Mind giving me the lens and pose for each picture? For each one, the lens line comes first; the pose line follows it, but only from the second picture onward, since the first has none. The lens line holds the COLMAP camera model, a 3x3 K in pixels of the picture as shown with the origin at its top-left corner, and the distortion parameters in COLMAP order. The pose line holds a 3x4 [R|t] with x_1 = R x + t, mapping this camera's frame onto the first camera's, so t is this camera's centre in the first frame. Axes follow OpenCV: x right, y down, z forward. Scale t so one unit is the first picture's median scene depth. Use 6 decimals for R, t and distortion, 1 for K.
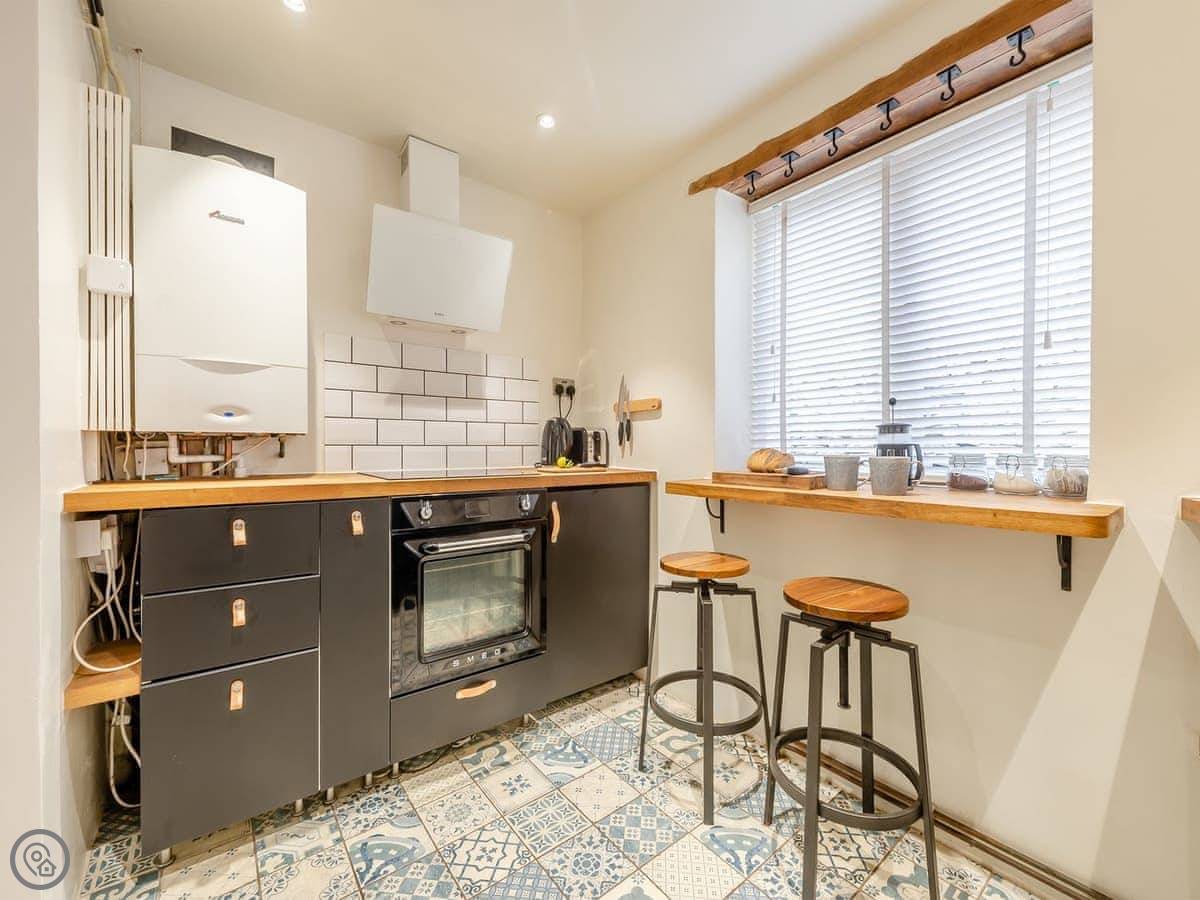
lens RADIAL K [[494.2, 0, 601.4], [0, 494.2, 450.2], [0, 0, 1]] dist [0.000085, -0.000176]
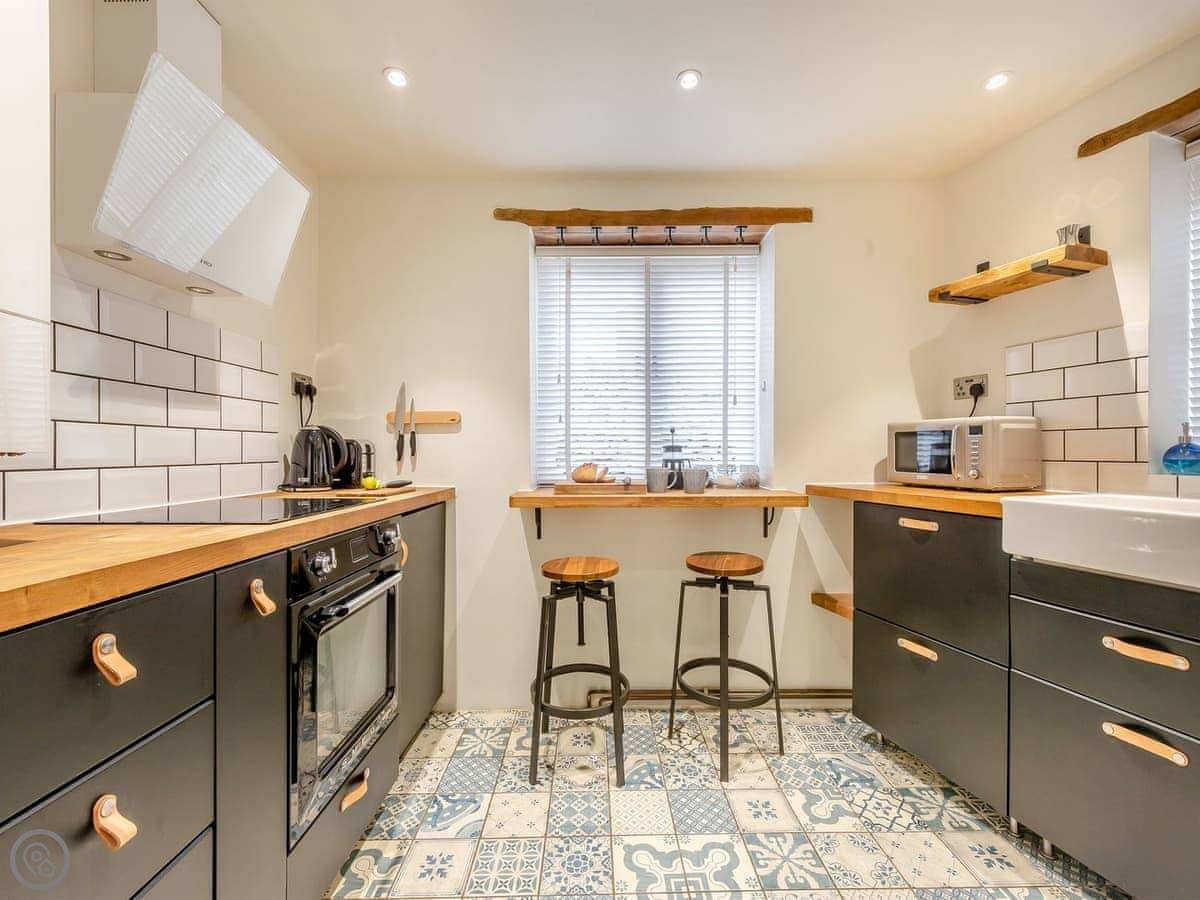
lens RADIAL K [[500.9, 0, 599.7], [0, 500.9, 452.8], [0, 0, 1]] dist [-0.000428, -0.000373]
pose [[0.602280, -0.003762, 0.798276, -0.739669], [0.007348, 0.999973, -0.000832, -0.031723], [-0.798251, 0.006367, 0.602292, 0.273717]]
